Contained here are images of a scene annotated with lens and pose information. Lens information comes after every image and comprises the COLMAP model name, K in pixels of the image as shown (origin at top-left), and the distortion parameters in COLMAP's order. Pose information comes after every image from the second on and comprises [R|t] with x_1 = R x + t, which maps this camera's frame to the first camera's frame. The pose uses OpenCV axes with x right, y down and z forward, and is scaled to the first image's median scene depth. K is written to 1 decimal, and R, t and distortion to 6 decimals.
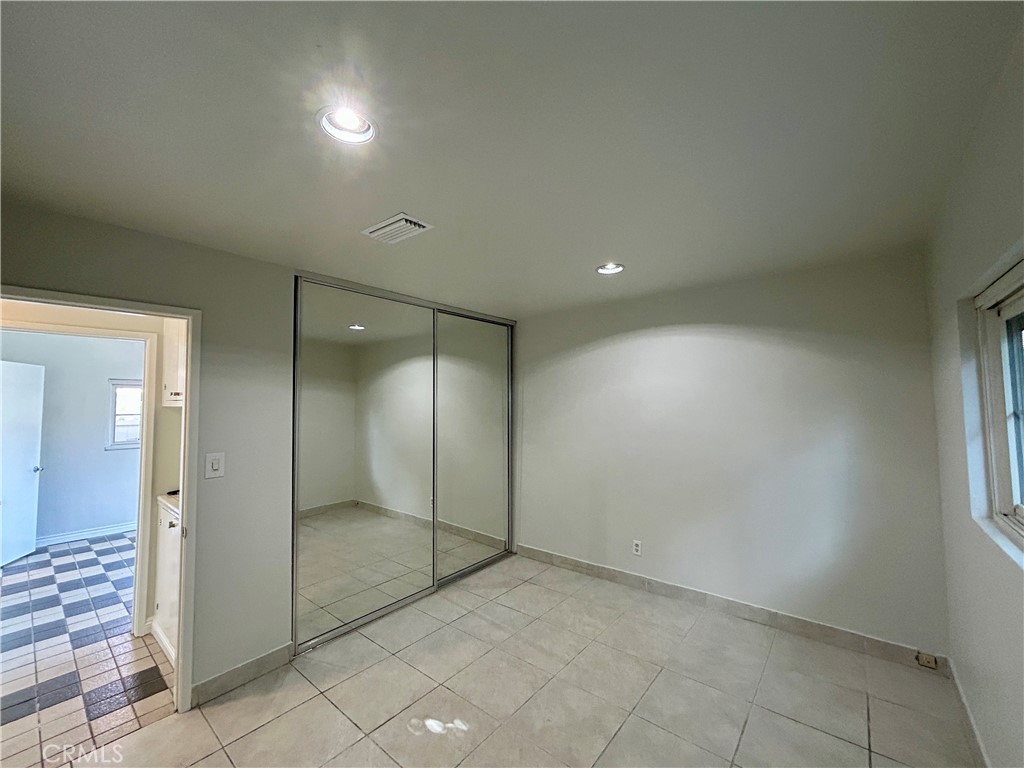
lens RADIAL K [[412.8, 0, 517.4], [0, 412.8, 378.8], [0, 0, 1]] dist [-0.001127, 0.000484]
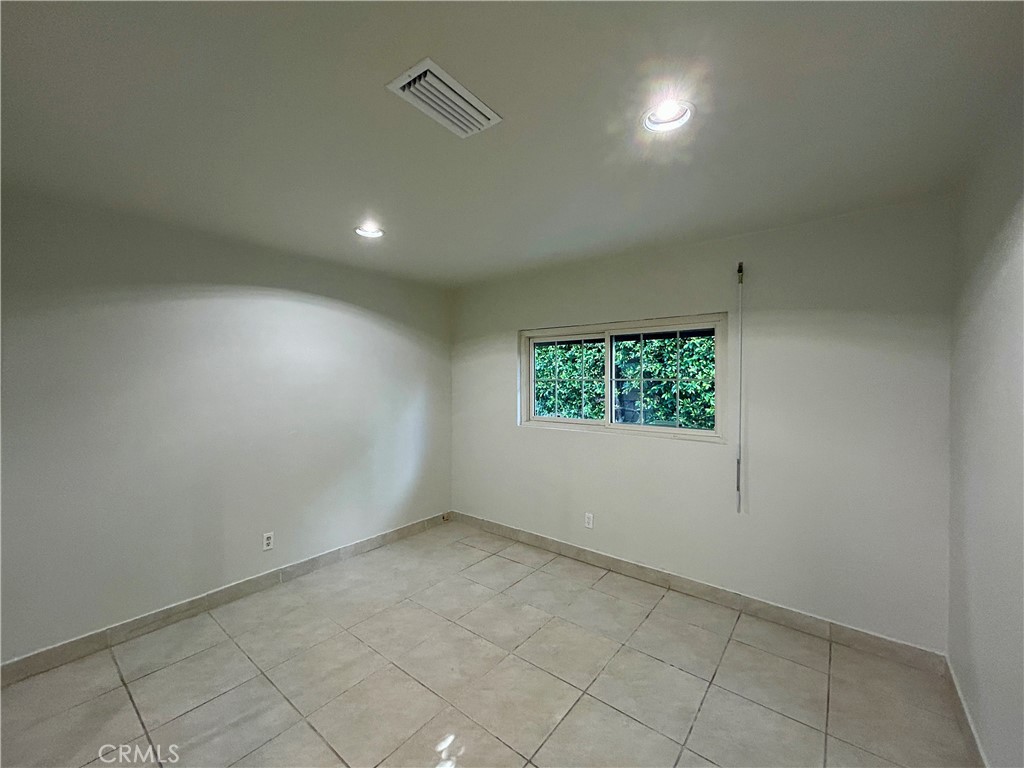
lens RADIAL K [[412.8, 0, 516.3], [0, 412.8, 387.2], [0, 0, 1]] dist [-0.001127, 0.000484]
pose [[-0.026854, -0.007998, 0.999607, -0.671547], [-0.056311, 0.998392, 0.006476, 0.073043], [-0.998052, -0.056115, -0.027261, 0.635898]]
